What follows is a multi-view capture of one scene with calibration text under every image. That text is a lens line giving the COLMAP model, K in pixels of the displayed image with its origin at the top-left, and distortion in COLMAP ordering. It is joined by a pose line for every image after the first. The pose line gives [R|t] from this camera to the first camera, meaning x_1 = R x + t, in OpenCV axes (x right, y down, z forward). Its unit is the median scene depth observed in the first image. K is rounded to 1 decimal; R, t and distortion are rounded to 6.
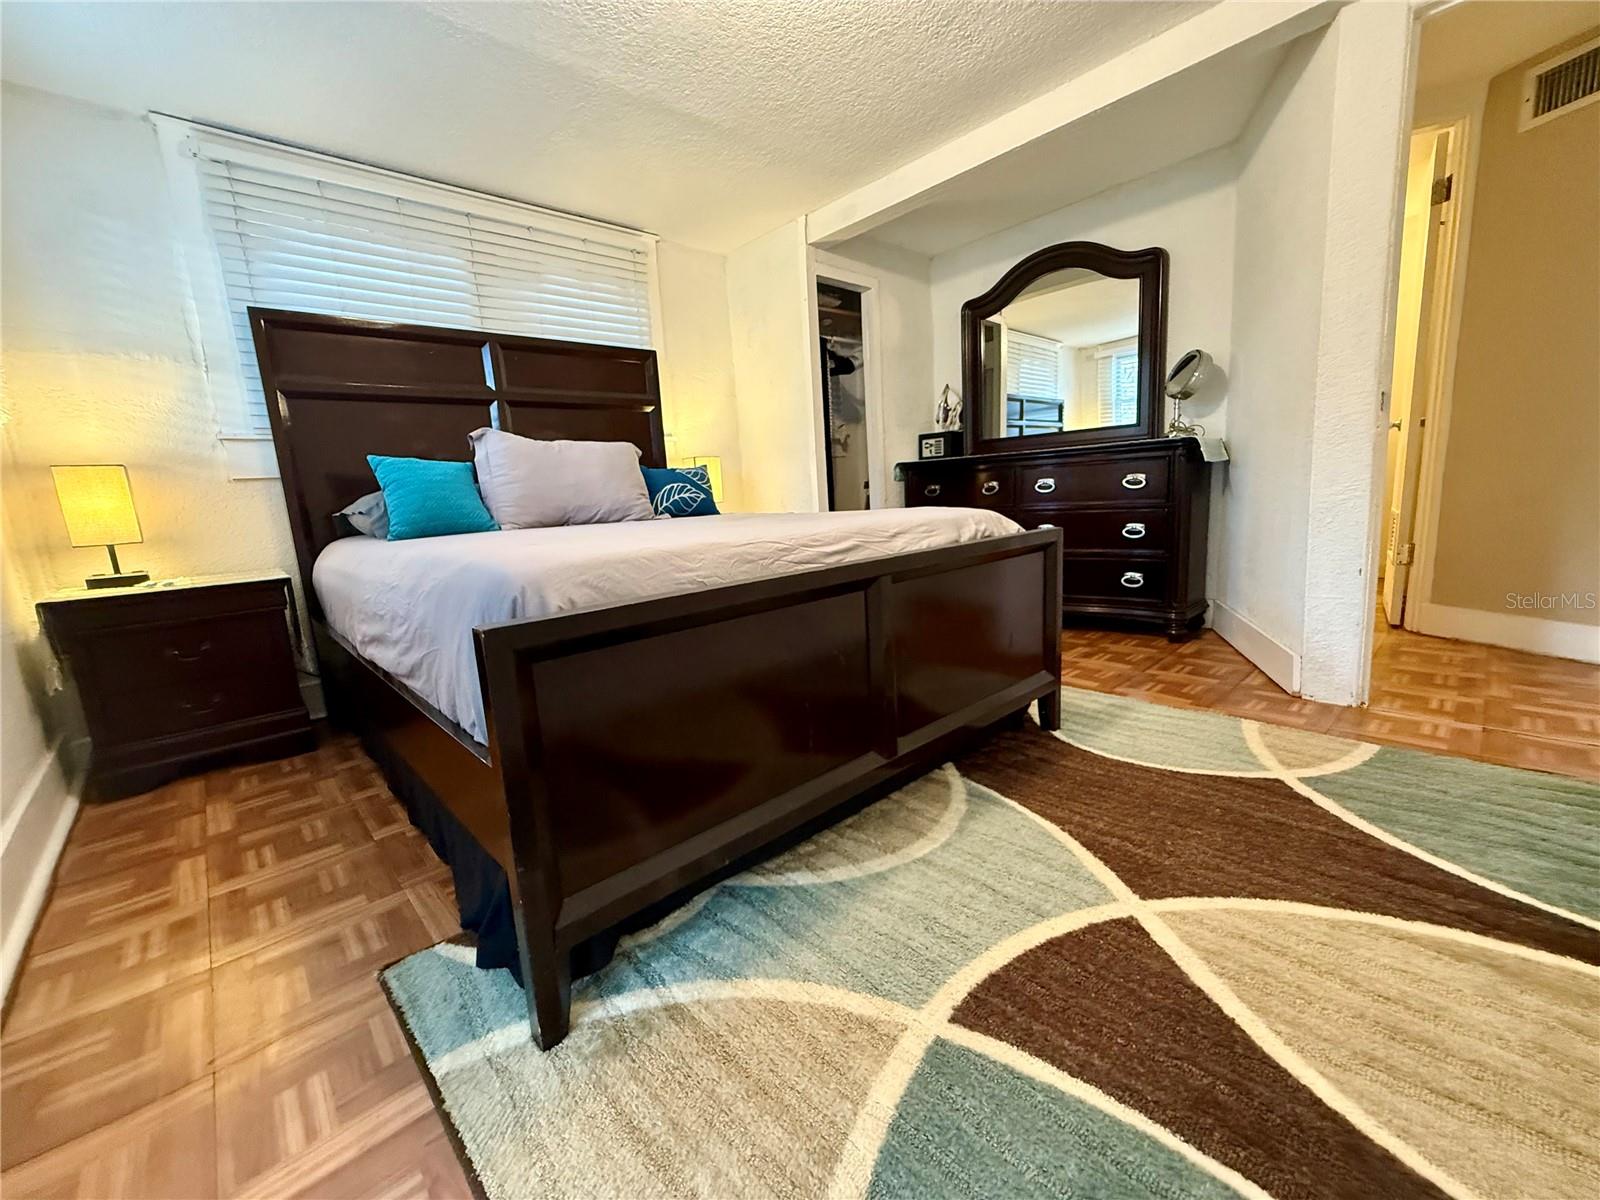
lens RADIAL K [[639.0, 0, 796.6], [0, 639.0, 601.9], [0, 0, 1]] dist [0.001756, -0.000389]
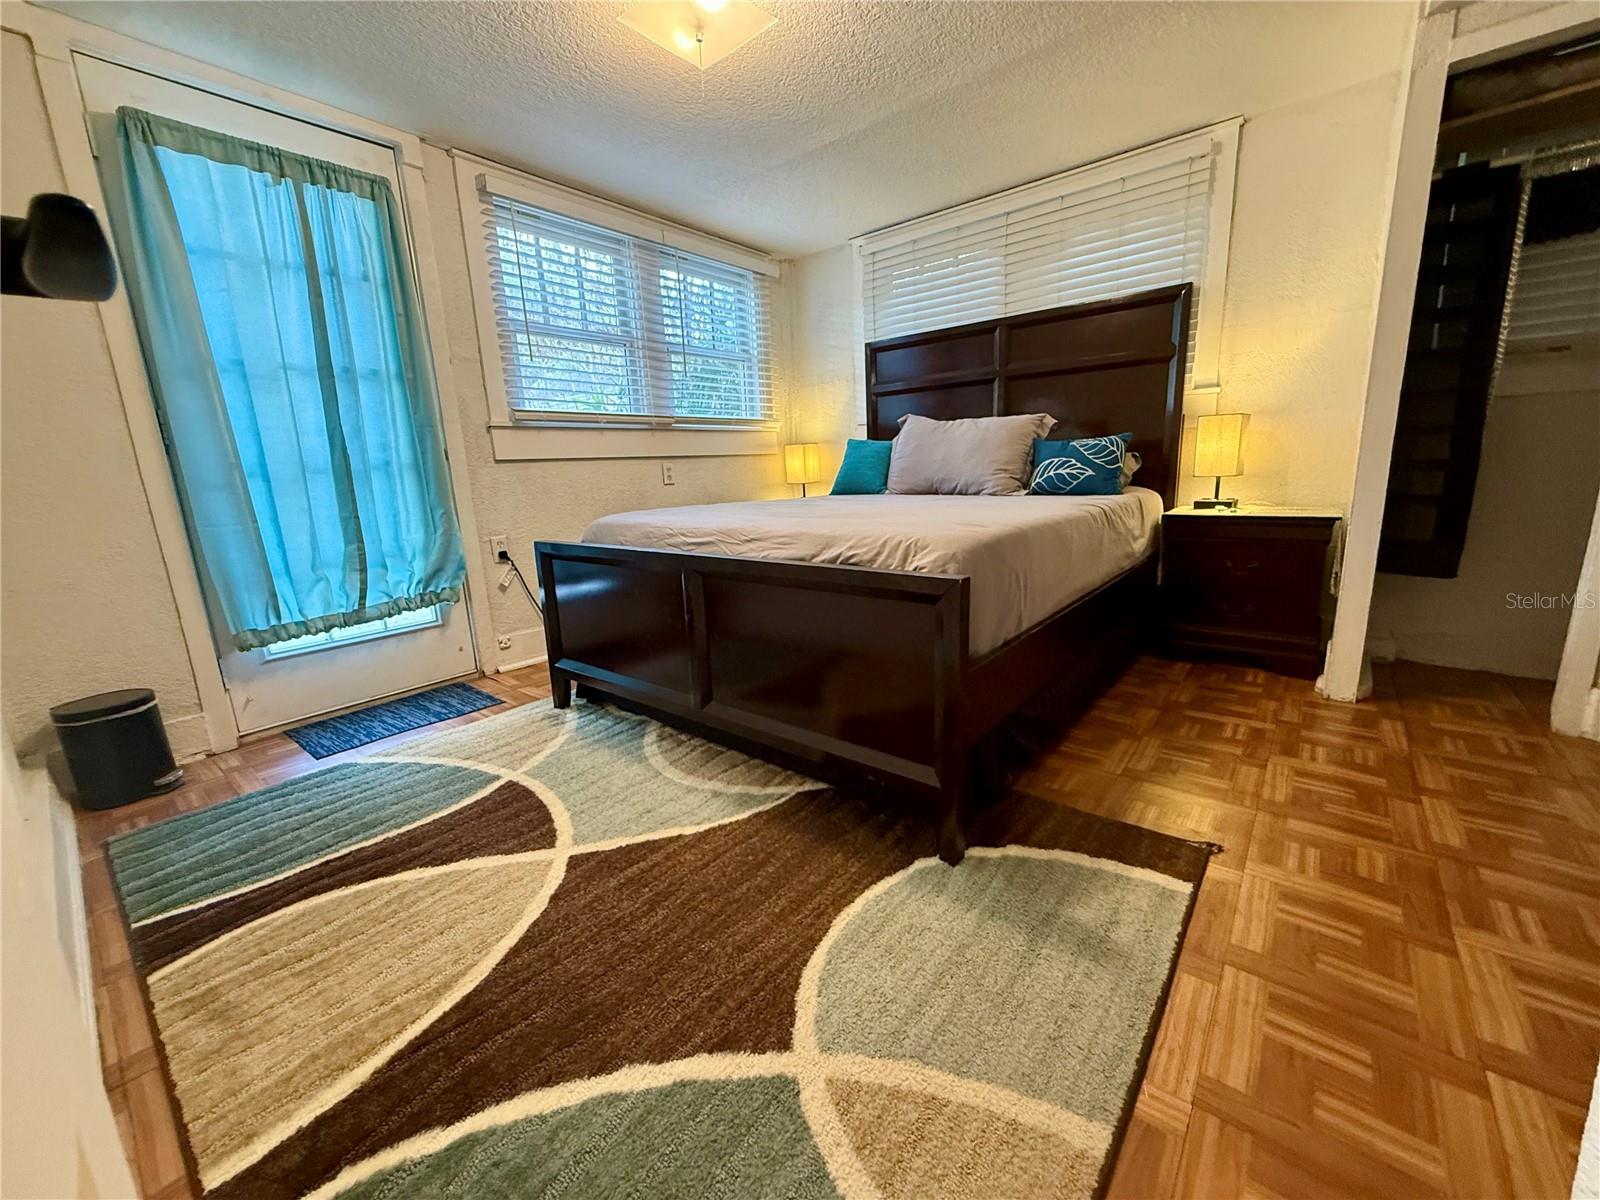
lens RADIAL K [[639.0, 0, 796.6], [0, 639.0, 601.9], [0, 0, 1]] dist [0.001756, -0.000389]
pose [[0.134735, 0.261504, -0.955752, 1.140638], [-0.138202, 0.960079, 0.243206, -0.257744], [0.981197, 0.099318, 0.165496, 0.807419]]
